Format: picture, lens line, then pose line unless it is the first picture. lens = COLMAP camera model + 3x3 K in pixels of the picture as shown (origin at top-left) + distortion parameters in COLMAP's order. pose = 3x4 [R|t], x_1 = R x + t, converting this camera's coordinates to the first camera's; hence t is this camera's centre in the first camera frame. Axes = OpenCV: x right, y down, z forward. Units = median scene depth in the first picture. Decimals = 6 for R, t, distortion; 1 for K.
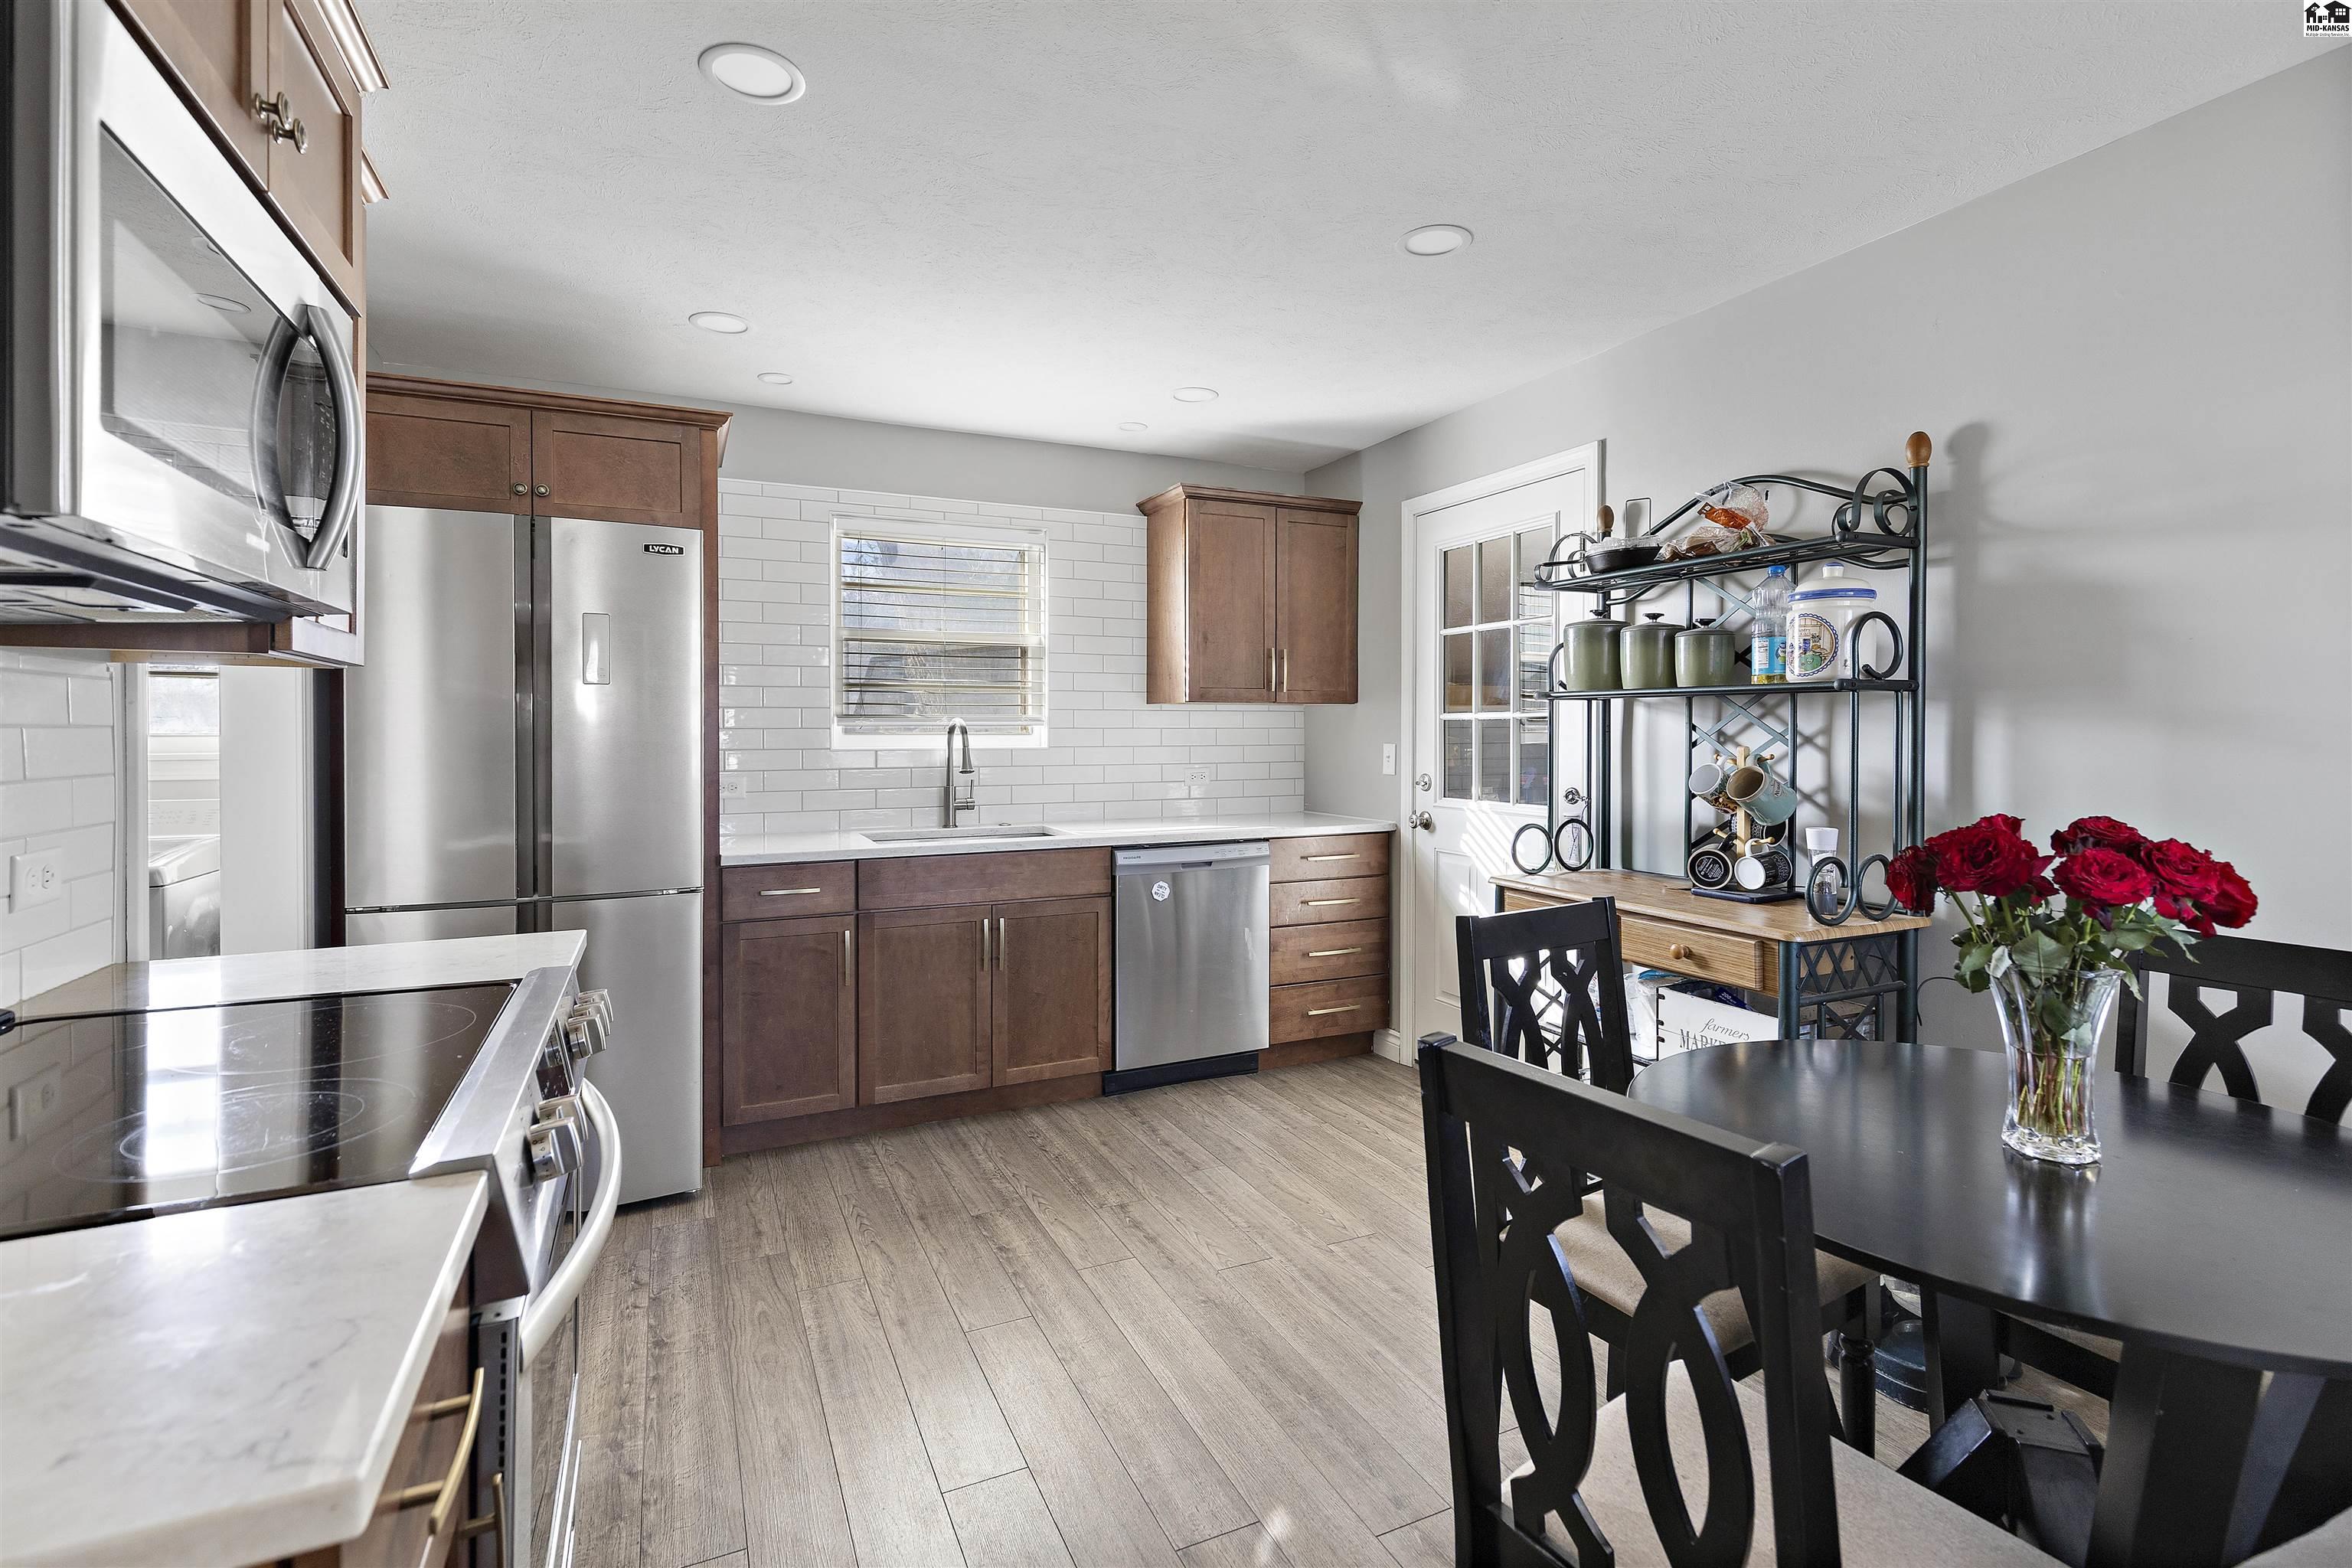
lens RADIAL K [[1081.2, 0, 1174.3], [0, 1081.2, 727.9], [0, 0, 1]] dist [0.000319, 0.000100]
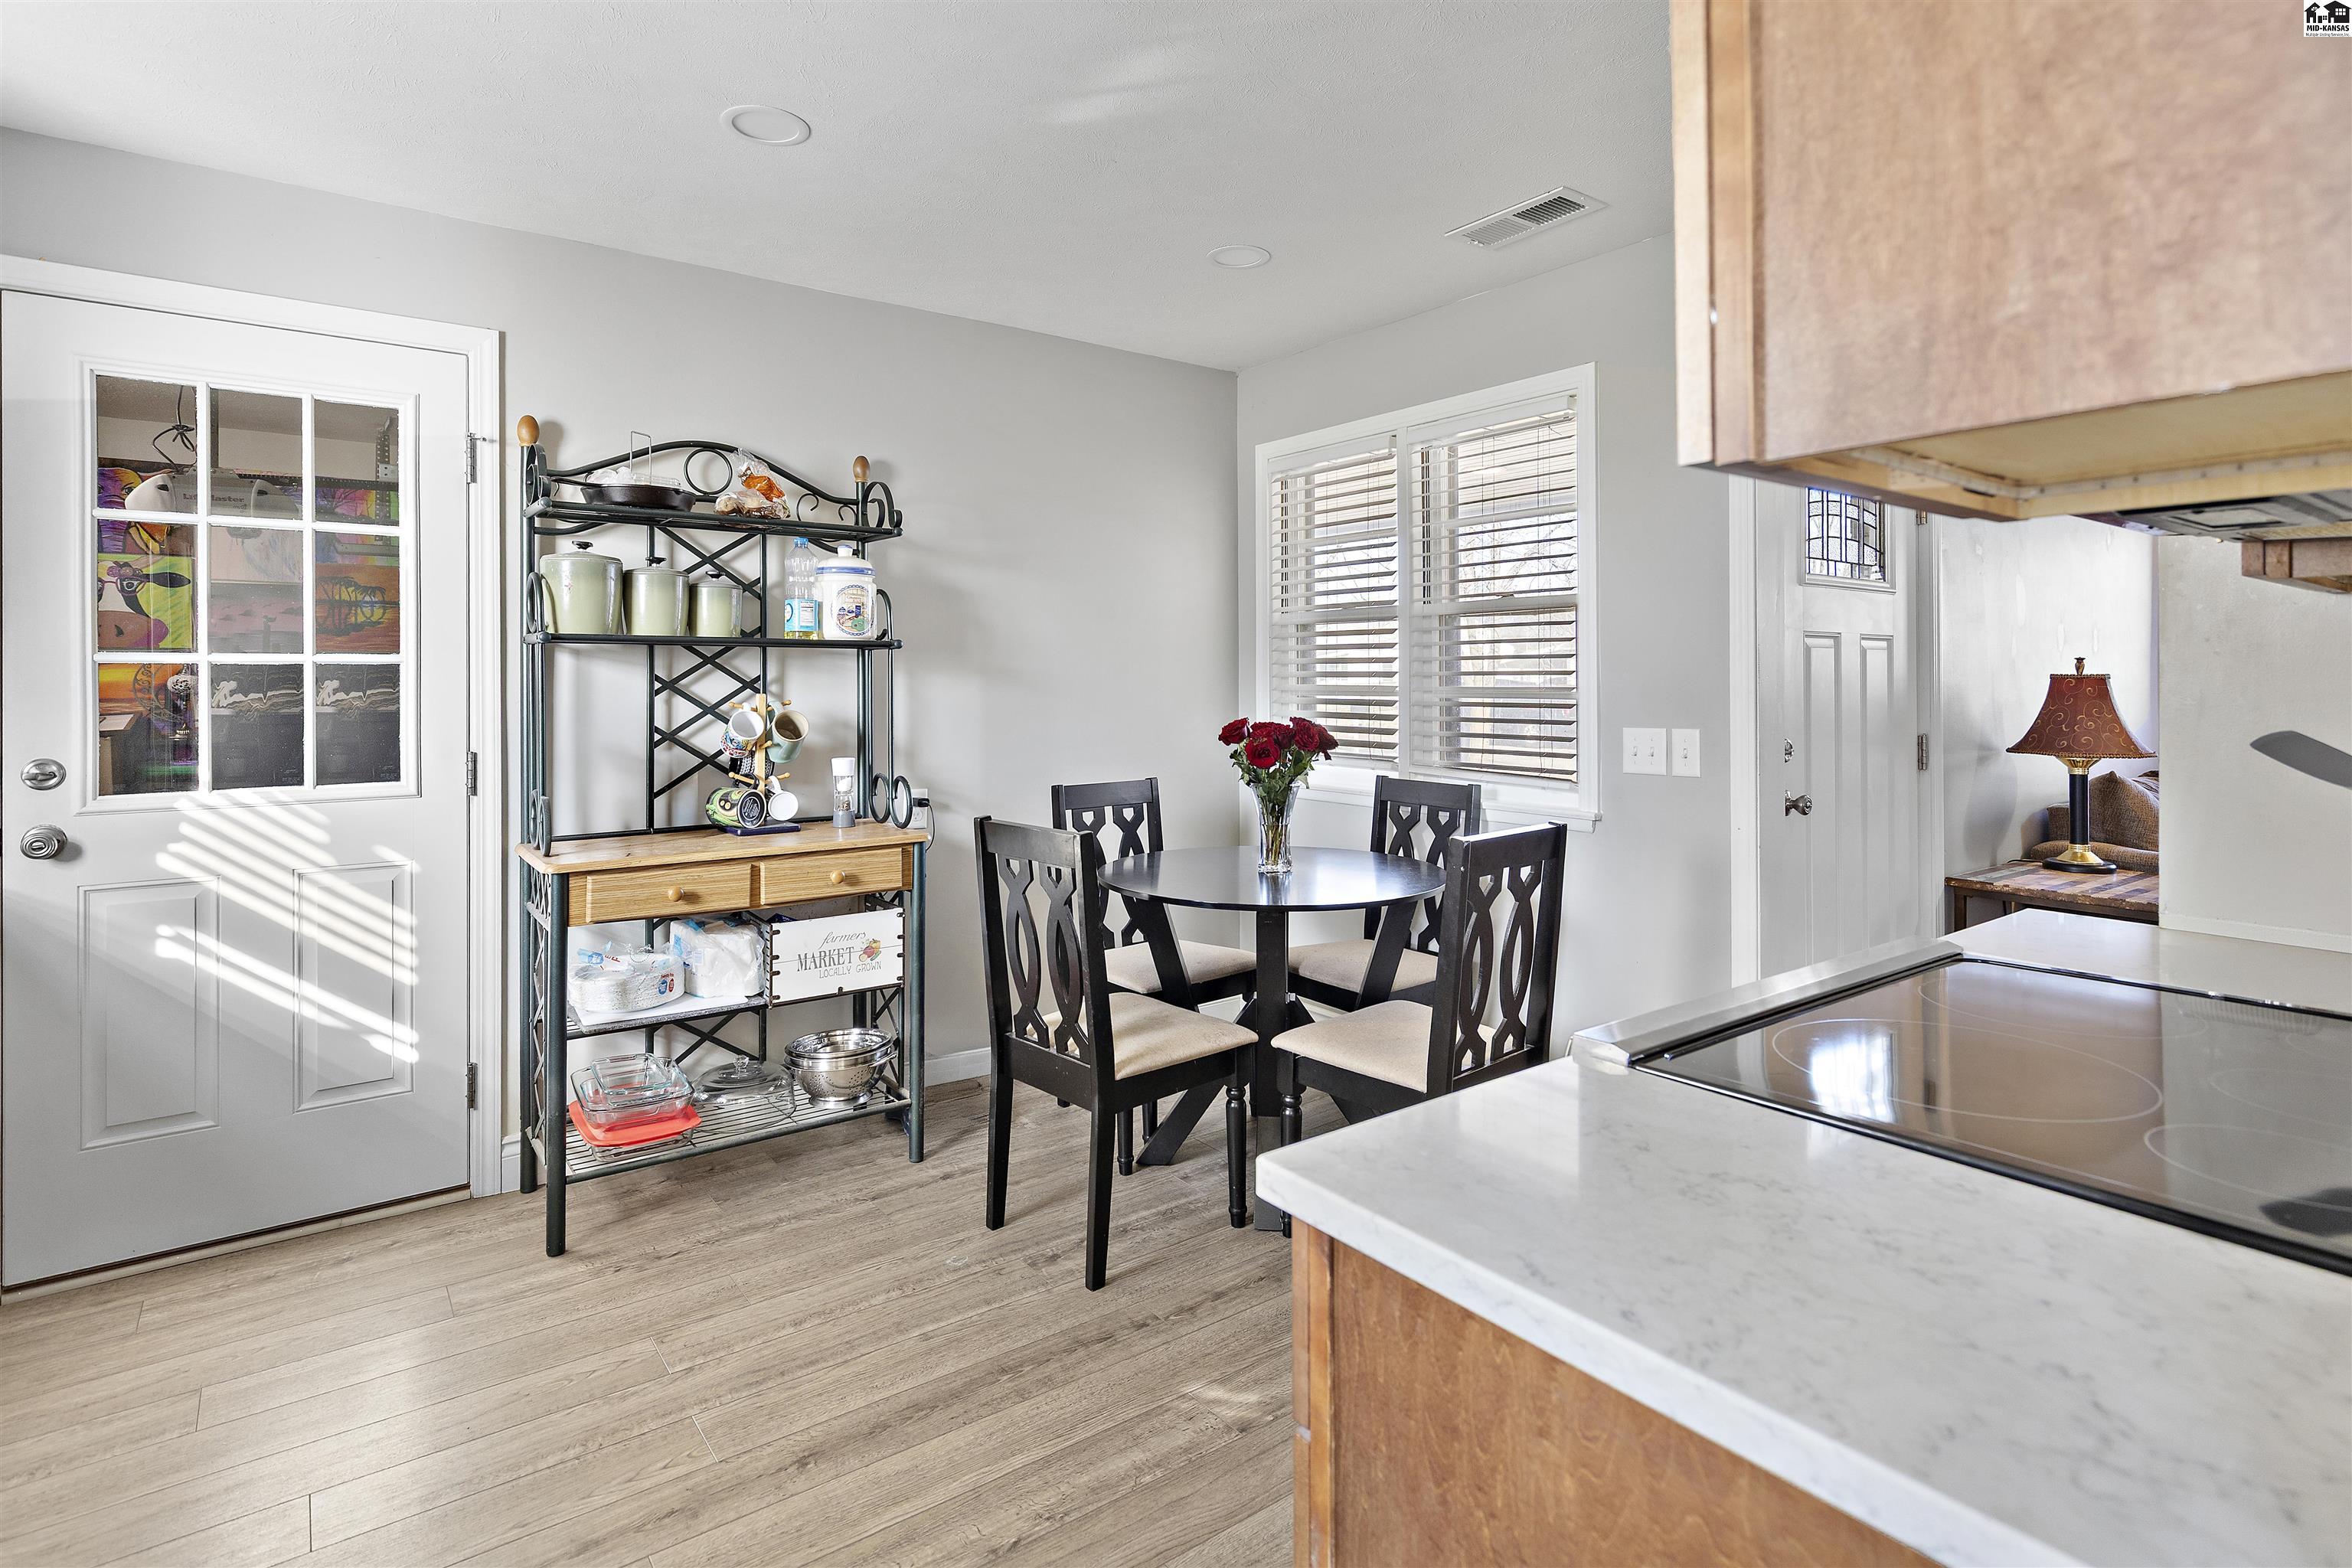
lens RADIAL K [[1159.6, 0, 1166.1], [0, 1159.6, 683.0], [0, 0, 1]] dist [-0.001532, -0.000351]
pose [[-0.198460, 0.005288, 0.980095, -0.630327], [0.006830, 0.999969, -0.004012, 0.012464], [-0.980085, 0.005898, -0.198490, 0.739292]]
